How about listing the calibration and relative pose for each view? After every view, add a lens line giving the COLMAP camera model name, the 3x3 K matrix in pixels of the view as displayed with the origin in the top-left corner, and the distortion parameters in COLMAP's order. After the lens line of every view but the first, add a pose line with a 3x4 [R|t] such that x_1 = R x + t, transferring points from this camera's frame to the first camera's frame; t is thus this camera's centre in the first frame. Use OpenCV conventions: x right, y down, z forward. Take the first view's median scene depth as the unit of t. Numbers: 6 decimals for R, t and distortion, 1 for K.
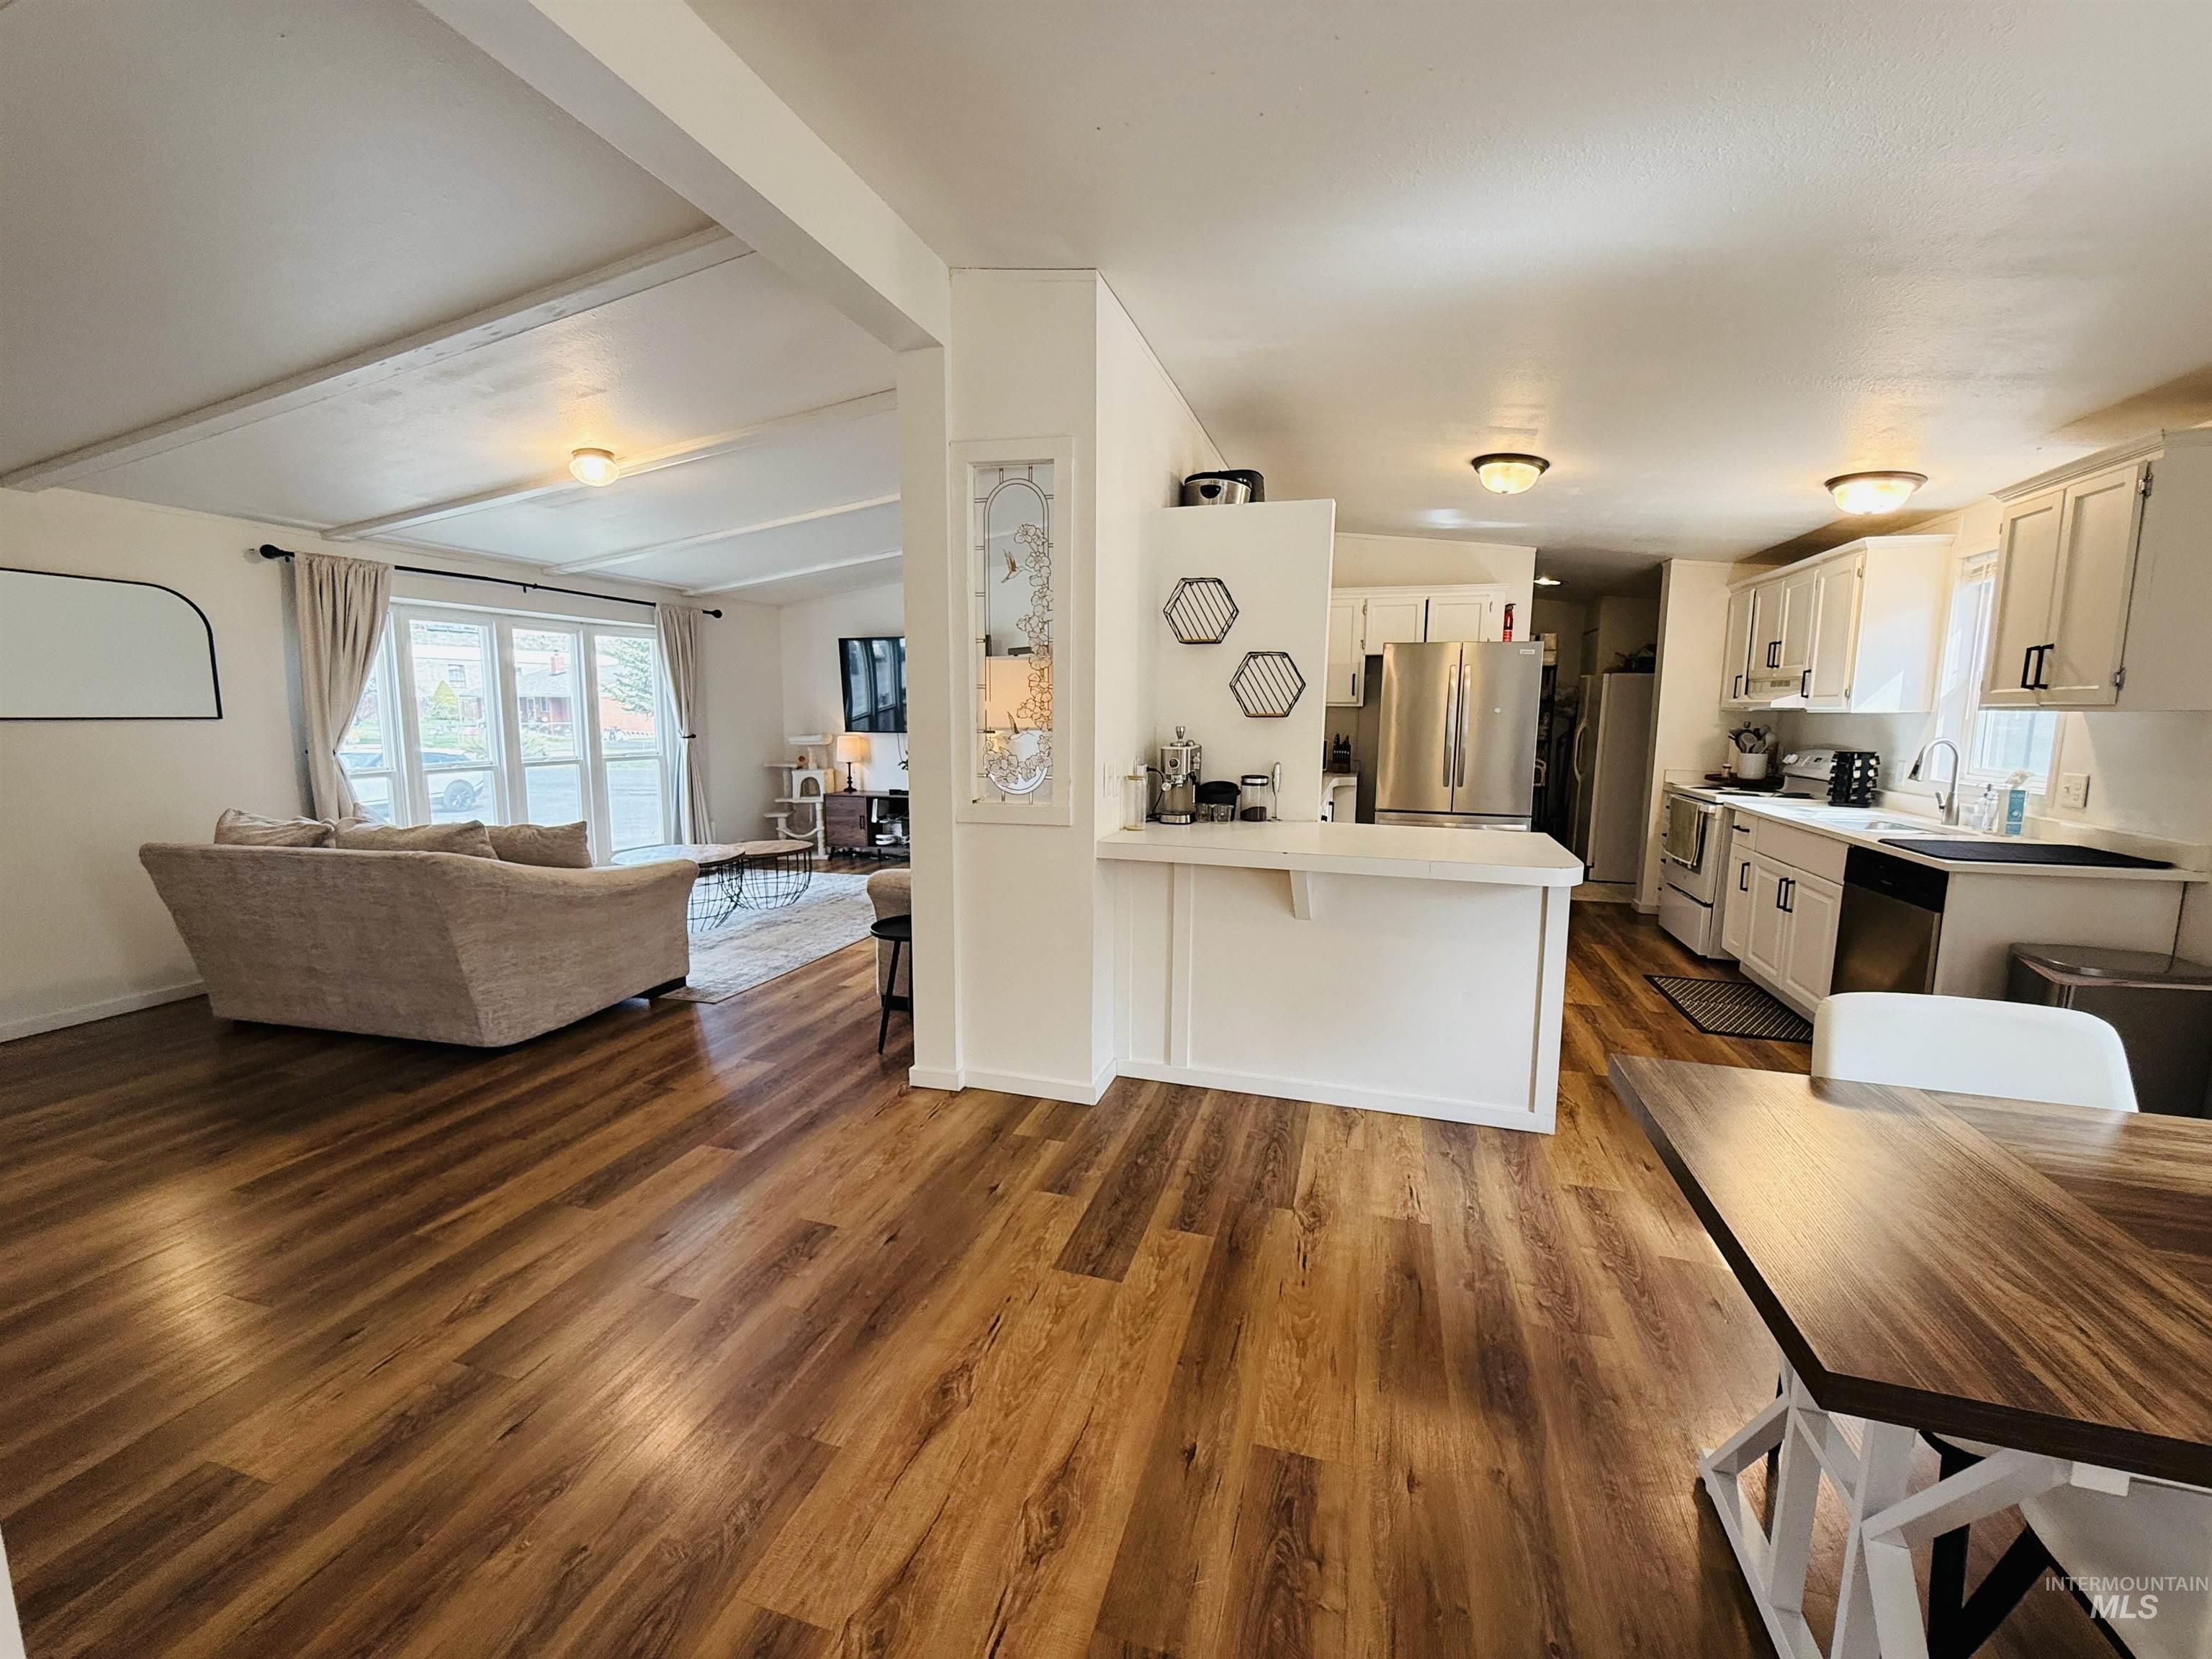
lens RADIAL K [[883.3, 0, 1116.1], [0, 883.3, 827.3], [0, 0, 1]] dist [0.002741, -0.000157]
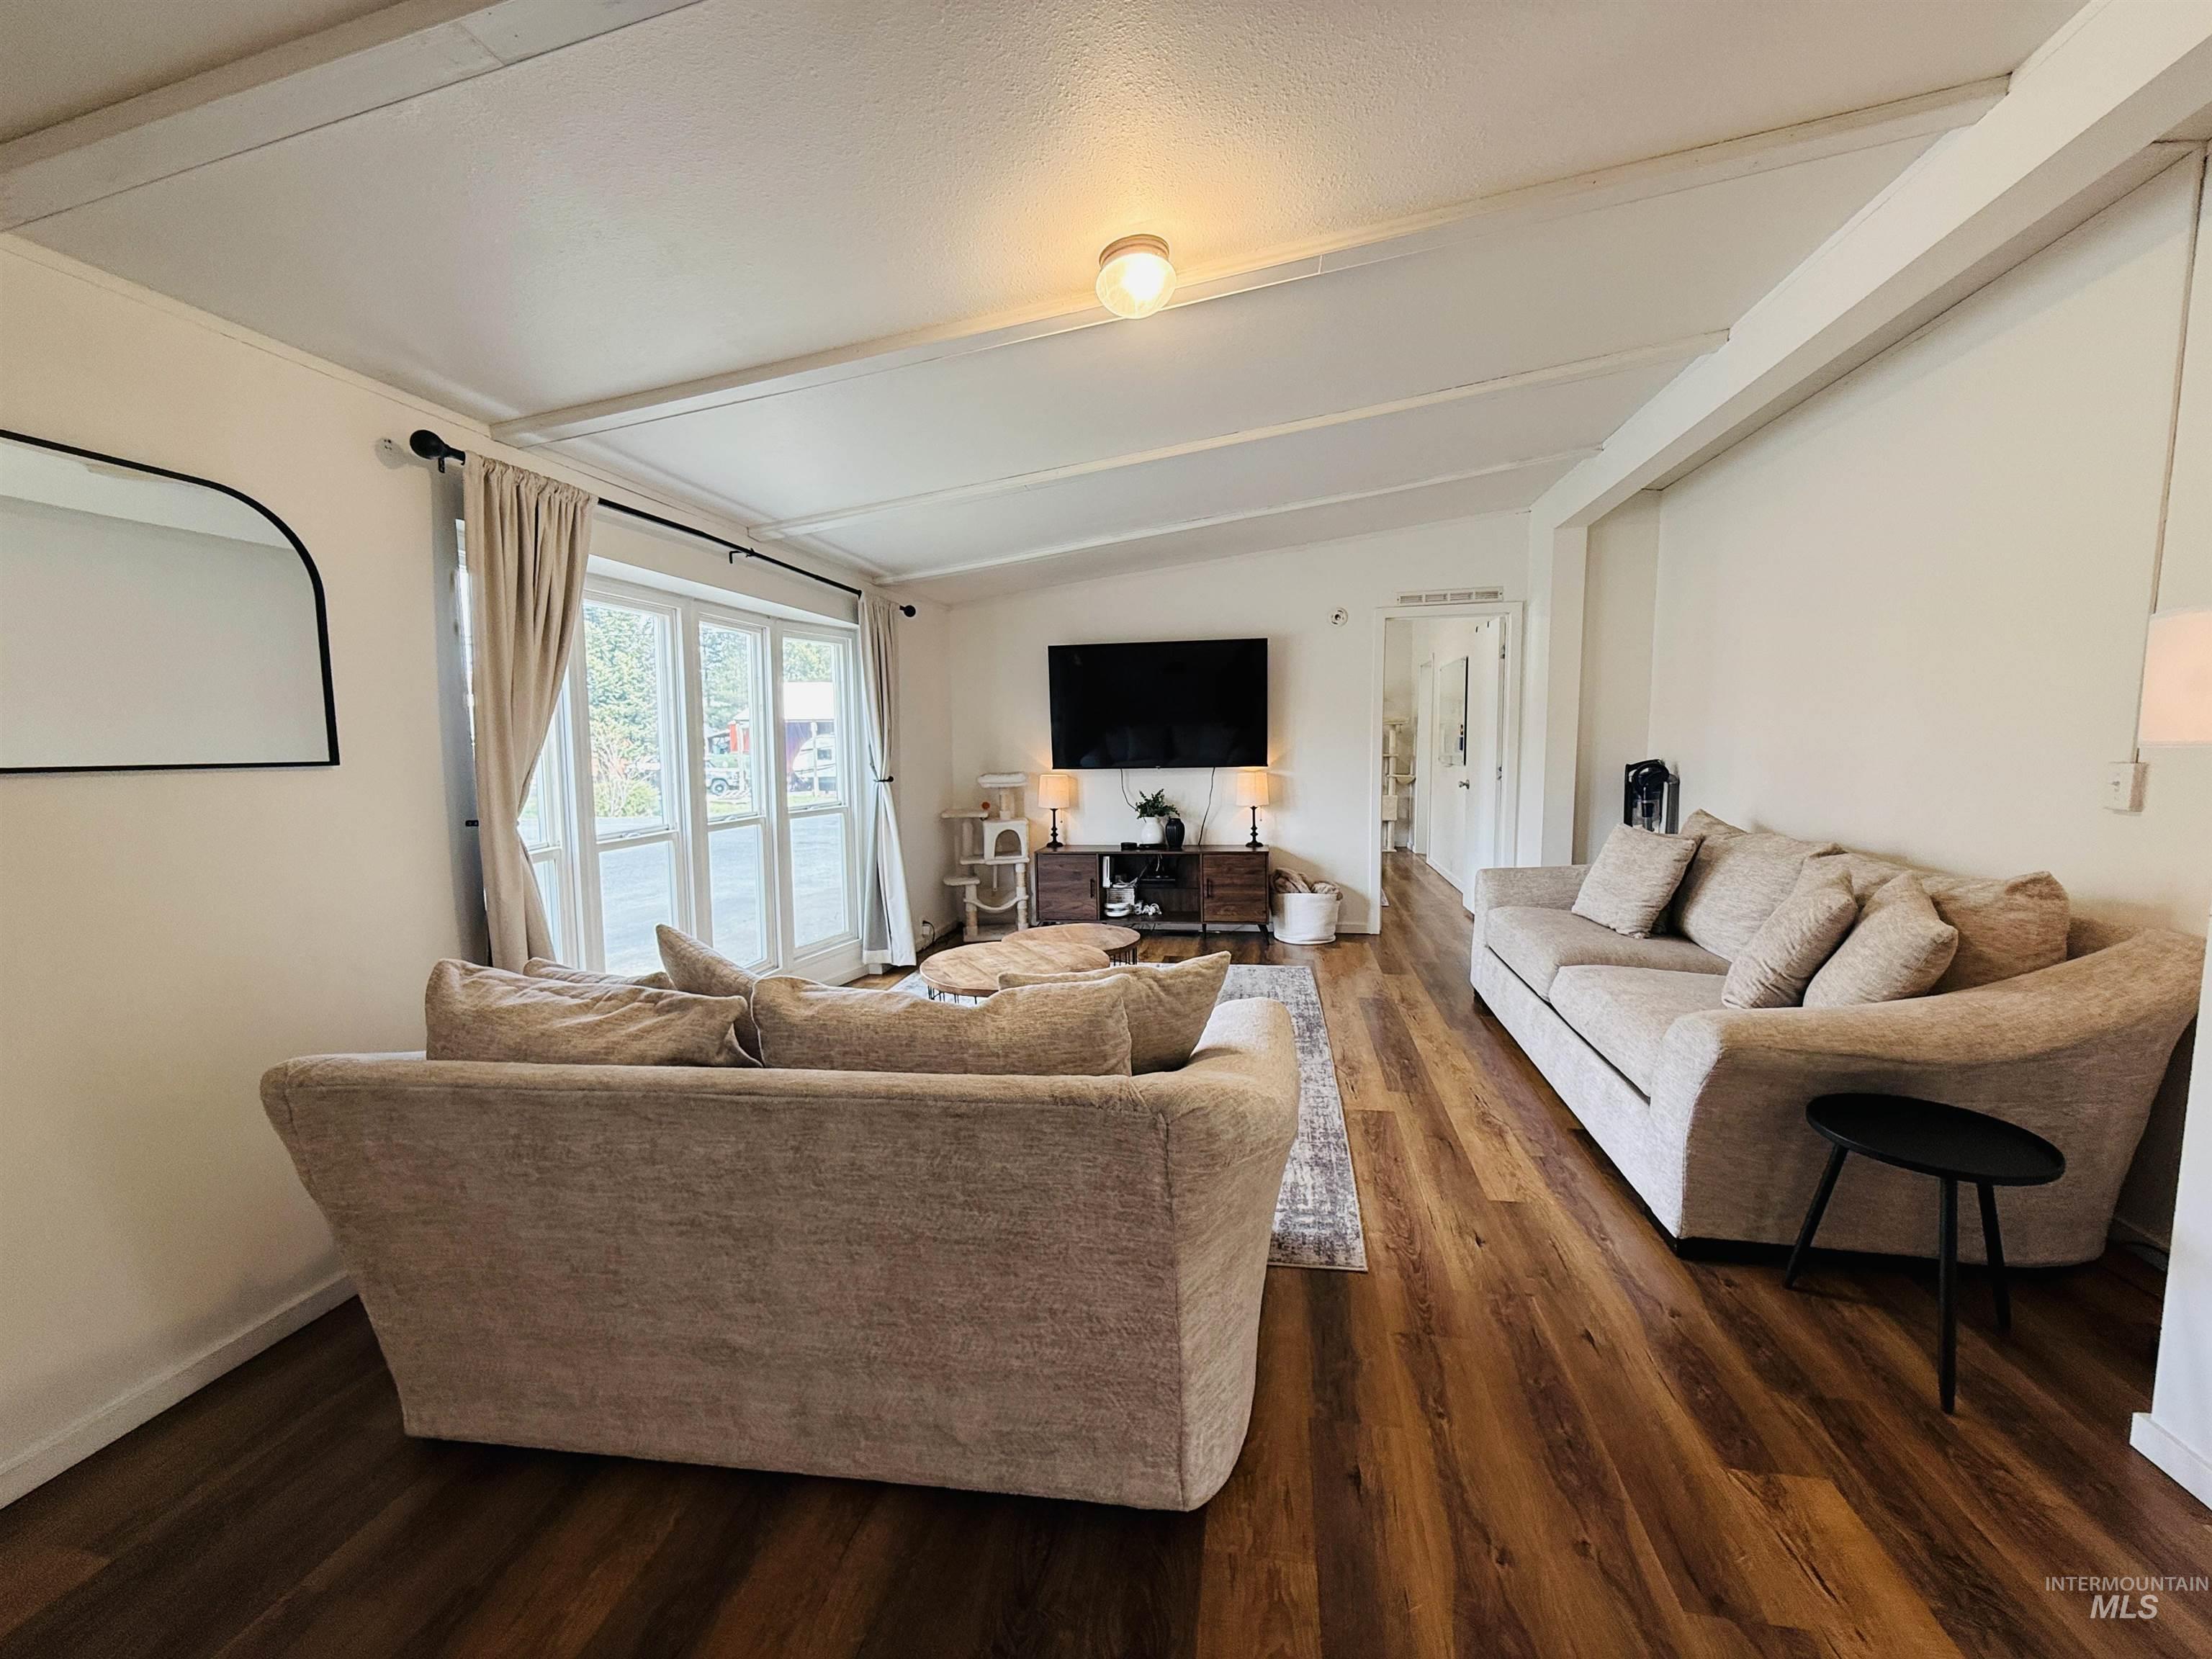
lens RADIAL K [[883.3, 0, 1125.0], [0, 883.3, 828.9], [0, 0, 1]] dist [0.002741, -0.000157]
pose [[0.993149, -0.030235, 0.112879, -0.430896], [0.034214, 0.998854, -0.033478, -0.037522], [-0.111737, 0.037110, 0.993045, 0.312499]]
